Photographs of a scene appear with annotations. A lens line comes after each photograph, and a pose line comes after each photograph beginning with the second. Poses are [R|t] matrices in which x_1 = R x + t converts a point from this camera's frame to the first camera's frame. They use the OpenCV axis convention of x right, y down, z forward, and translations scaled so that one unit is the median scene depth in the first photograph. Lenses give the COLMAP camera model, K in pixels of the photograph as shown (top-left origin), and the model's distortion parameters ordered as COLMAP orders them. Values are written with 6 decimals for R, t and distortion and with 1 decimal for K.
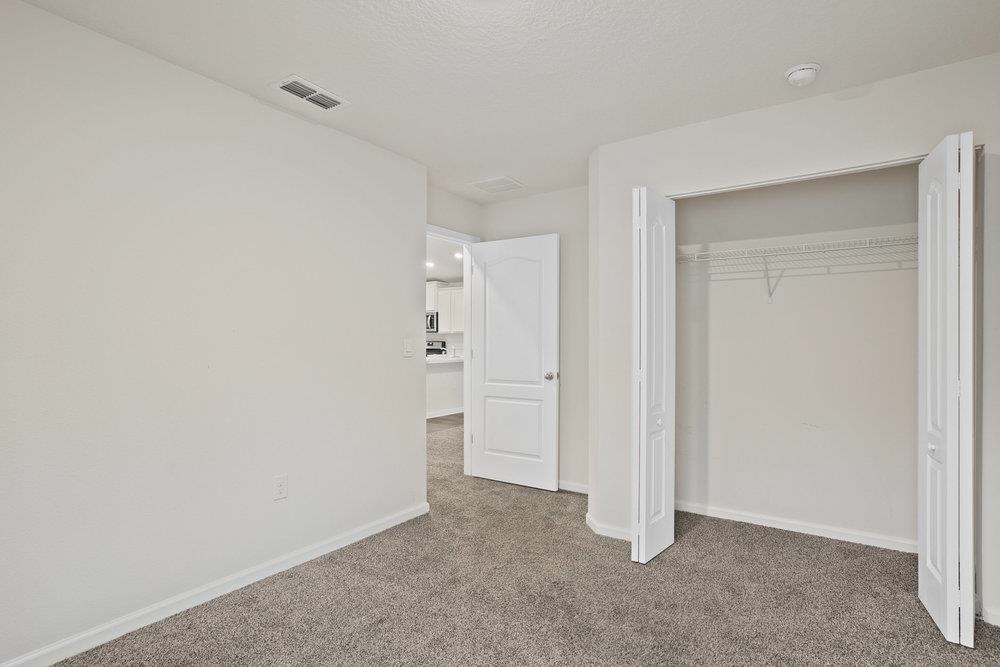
lens RADIAL K [[484.1, 0, 494.4], [0, 484.1, 340.1], [0, 0, 1]] dist [-0.029959, 0.014090]
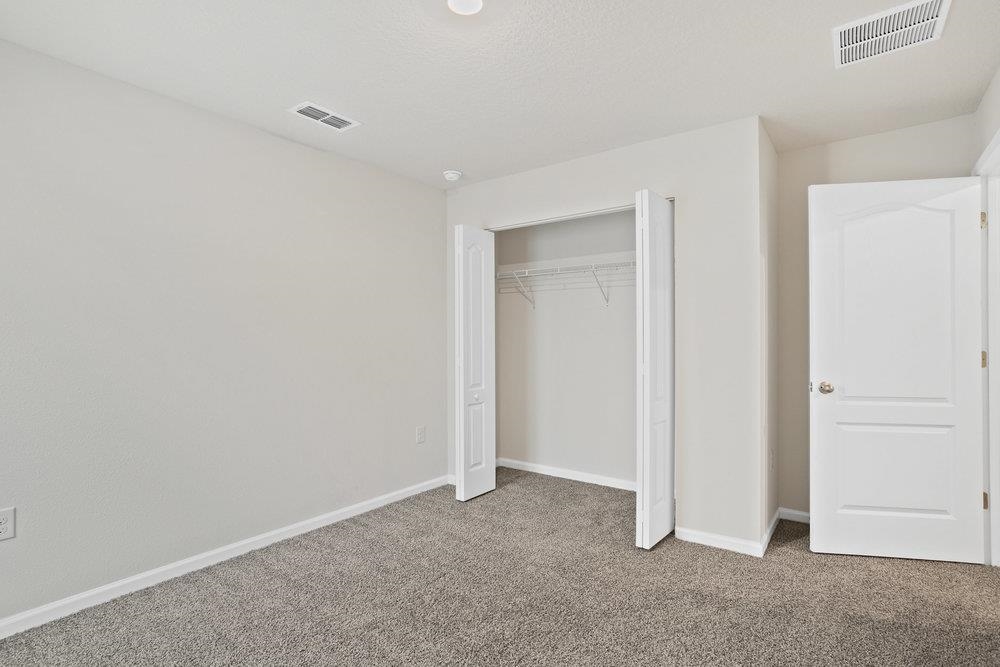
lens RADIAL K [[484.1, 0, 521.4], [0, 484.1, 332.8], [0, 0, 1]] dist [-0.029959, 0.014090]
pose [[0.998074, 0.003009, -0.061955, 0.511973], [-0.003244, 0.999988, -0.003694, -0.004646], [0.061943, 0.003888, 0.998072, -0.321979]]
